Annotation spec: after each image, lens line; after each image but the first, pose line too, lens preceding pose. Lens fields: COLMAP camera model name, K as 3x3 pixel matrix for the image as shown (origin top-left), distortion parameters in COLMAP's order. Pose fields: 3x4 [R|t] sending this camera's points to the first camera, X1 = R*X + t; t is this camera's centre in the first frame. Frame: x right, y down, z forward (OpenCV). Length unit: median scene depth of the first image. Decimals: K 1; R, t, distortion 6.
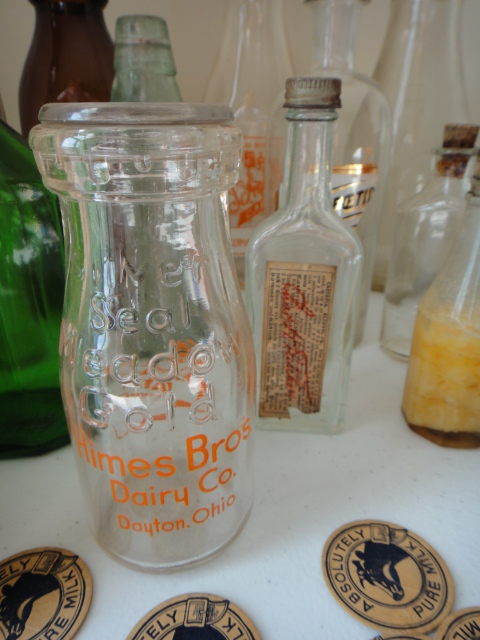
lens RADIAL K [[471.0, 0, 242.0], [0, 471.0, 319.5], [0, 0, 1]] dist [0.019564, 0.000155]
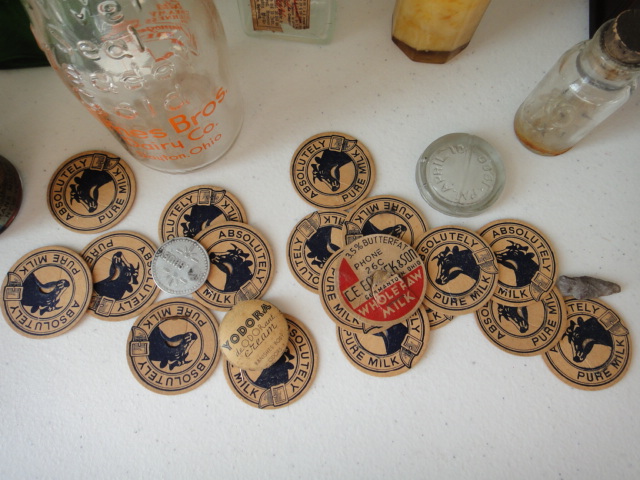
lens RADIAL K [[471.0, 0, 320.7], [0, 471.0, 243.5], [0, 0, 1]] dist [0.019564, 0.000155]
pose [[0.999734, 0.007795, 0.021693, 0.236575], [-0.021870, 0.618030, 0.785850, -0.487731], [-0.007281, -0.786116, 0.618036, -0.086601]]
